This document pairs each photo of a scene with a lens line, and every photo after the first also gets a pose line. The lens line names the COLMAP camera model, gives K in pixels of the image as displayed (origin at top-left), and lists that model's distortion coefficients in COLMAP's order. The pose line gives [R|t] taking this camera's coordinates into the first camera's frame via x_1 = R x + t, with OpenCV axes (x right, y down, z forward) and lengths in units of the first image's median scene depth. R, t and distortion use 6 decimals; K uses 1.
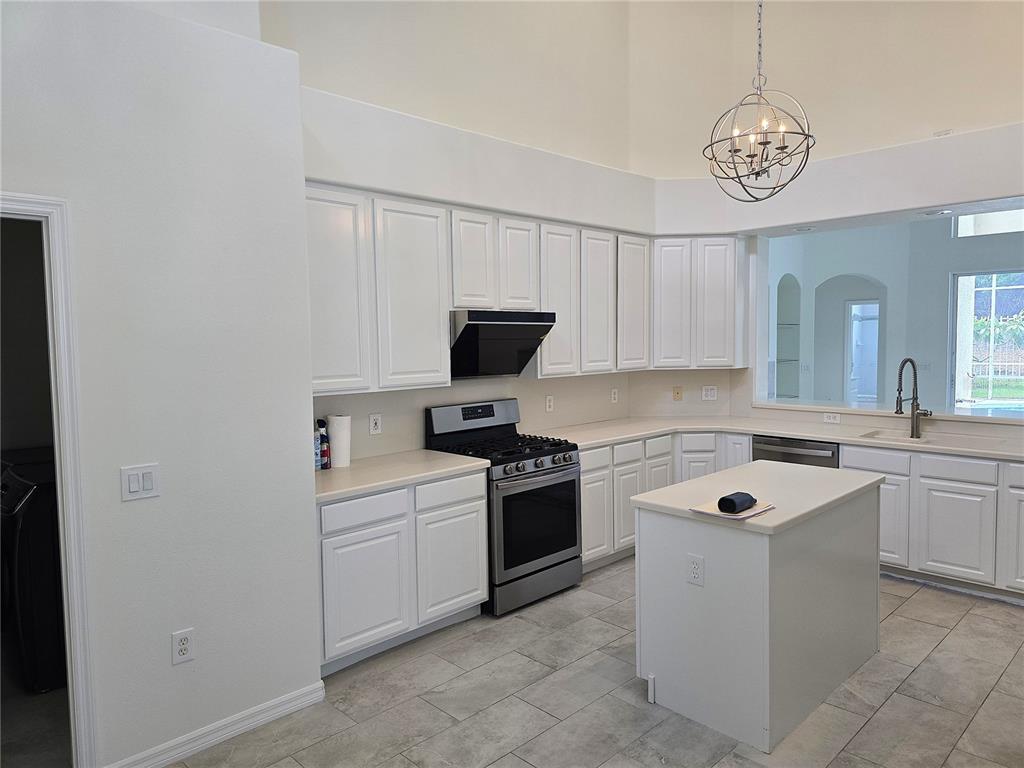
lens RADIAL K [[691.6, 0, 516.6], [0, 691.6, 381.0], [0, 0, 1]] dist [0.073882, -0.066101]
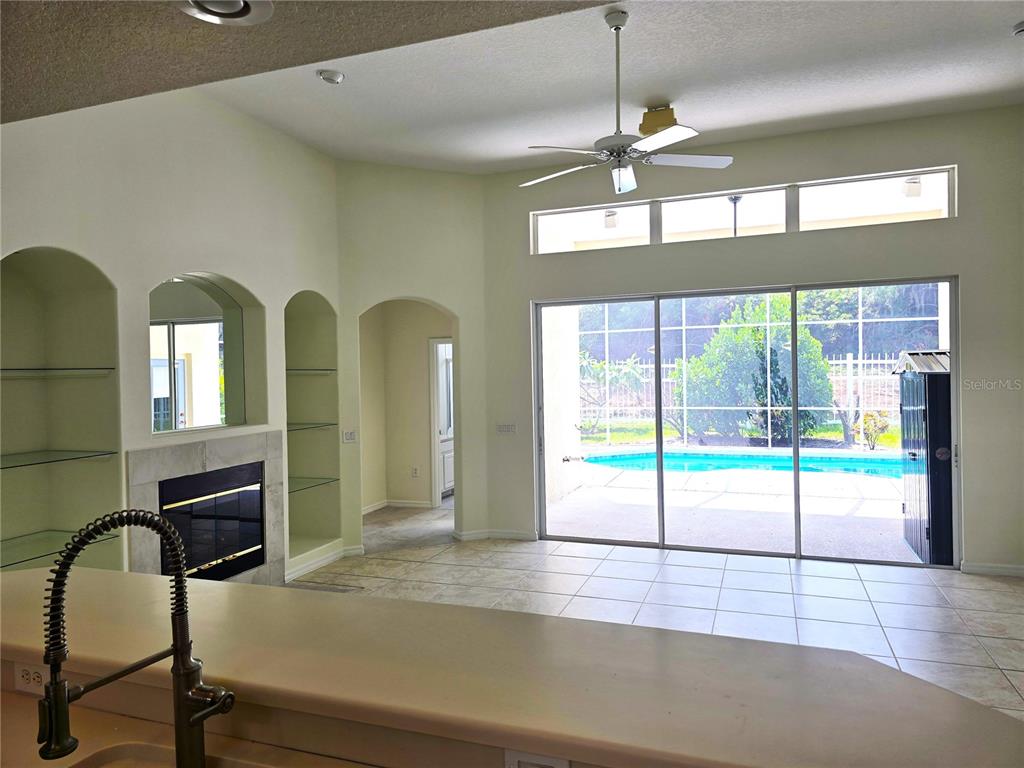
lens RADIAL K [[691.6, 0, 520.5], [0, 691.6, 378.6], [0, 0, 1]] dist [0.073882, -0.066101]
pose [[0.903787, -0.007185, 0.427923, 0.617840], [0.034002, 0.997904, -0.055060, -0.067535], [-0.426630, 0.064313, 0.902137, 0.741174]]
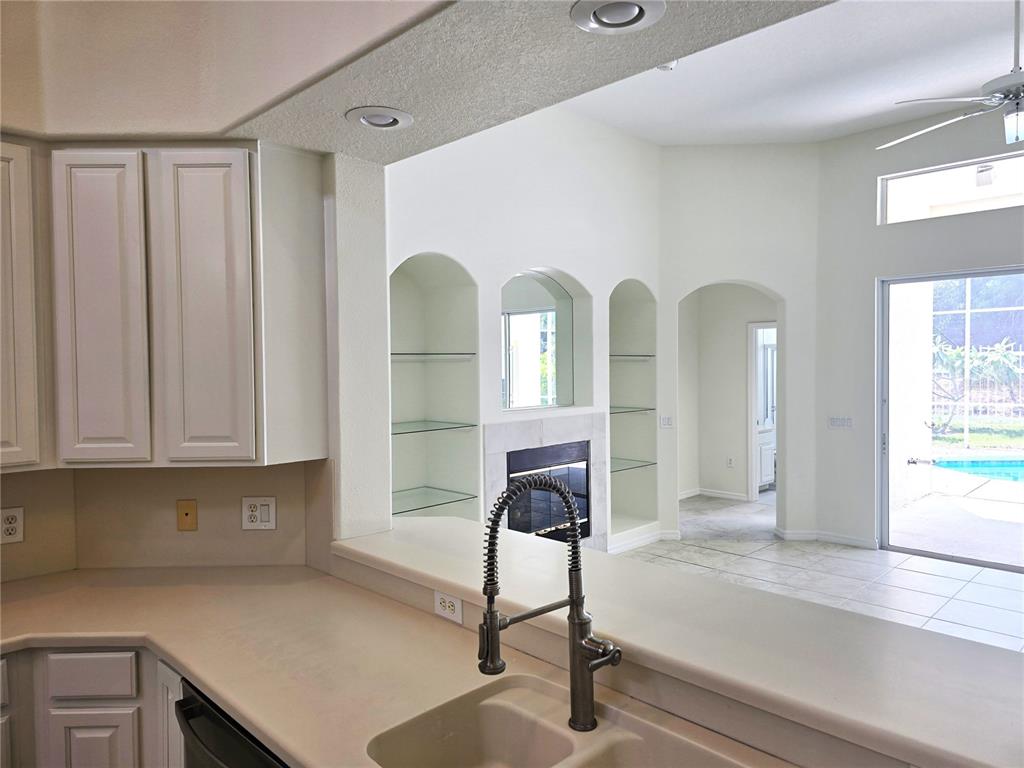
lens RADIAL K [[691.6, 0, 506.7], [0, 691.6, 379.5], [0, 0, 1]] dist [0.073882, -0.066101]
pose [[0.999984, 0.004259, -0.003593, 0.581882], [-0.004402, 0.999155, -0.040870, -0.066860], [0.003416, 0.040885, 0.999158, 0.741002]]
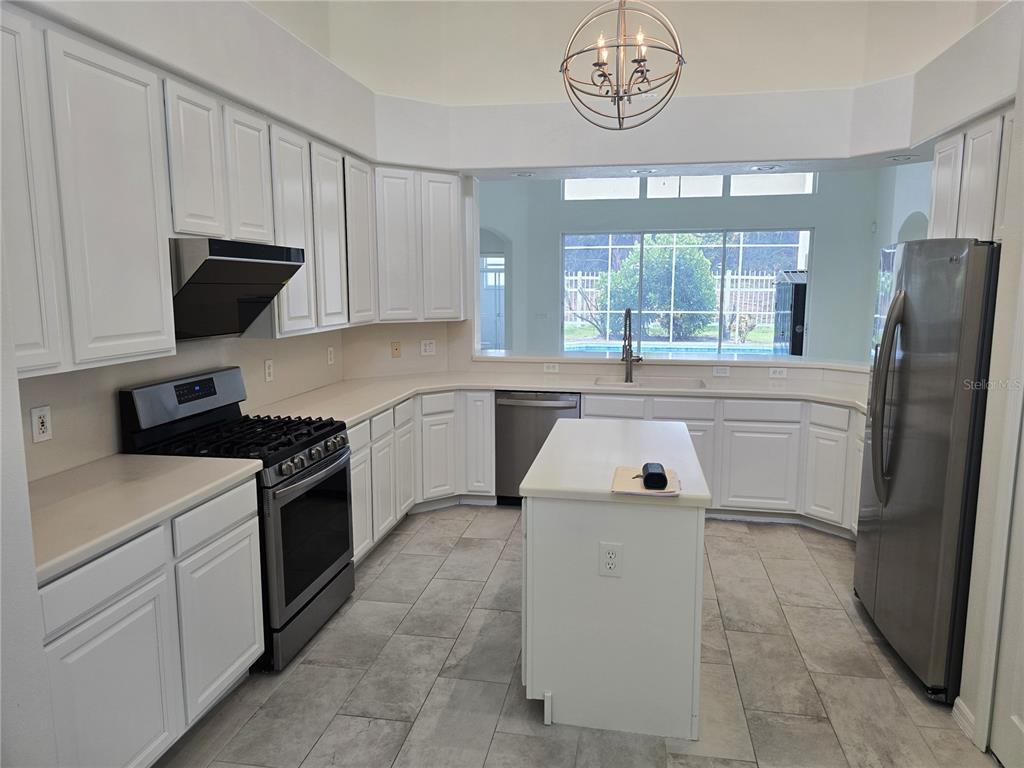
lens RADIAL K [[691.6, 0, 521.1], [0, 691.6, 379.9], [0, 0, 1]] dist [0.073882, -0.066101]
pose [[0.812491, -0.067074, 0.579102, -0.203821], [0.025933, 0.996534, 0.079039, -0.012577], [-0.582397, -0.049200, 0.811414, 0.252252]]
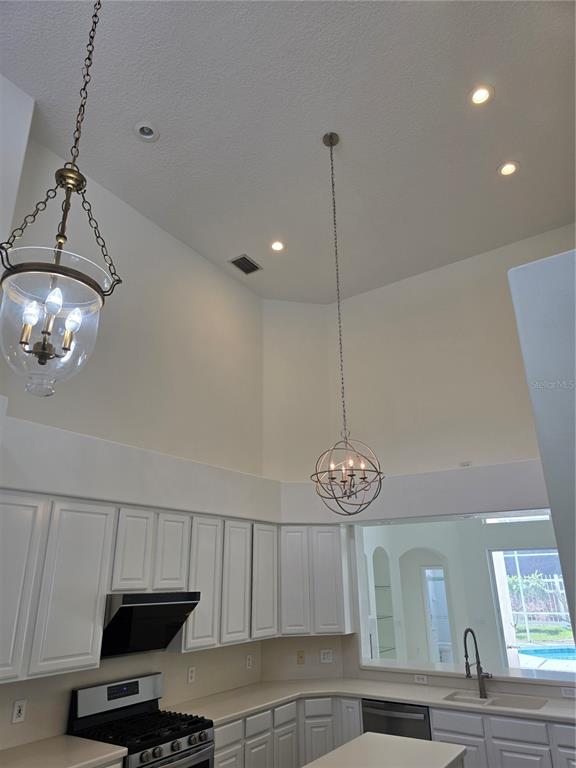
lens RADIAL K [[518.7, 0, 291.3], [0, 518.7, 389.8], [0, 0, 1]] dist [0.073882, -0.066101]
pose [[0.979274, 0.069078, 0.190398, 0.013117], [0.014030, 0.914650, -0.404003, -0.050326], [-0.202055, 0.398301, 0.894724, 0.004116]]
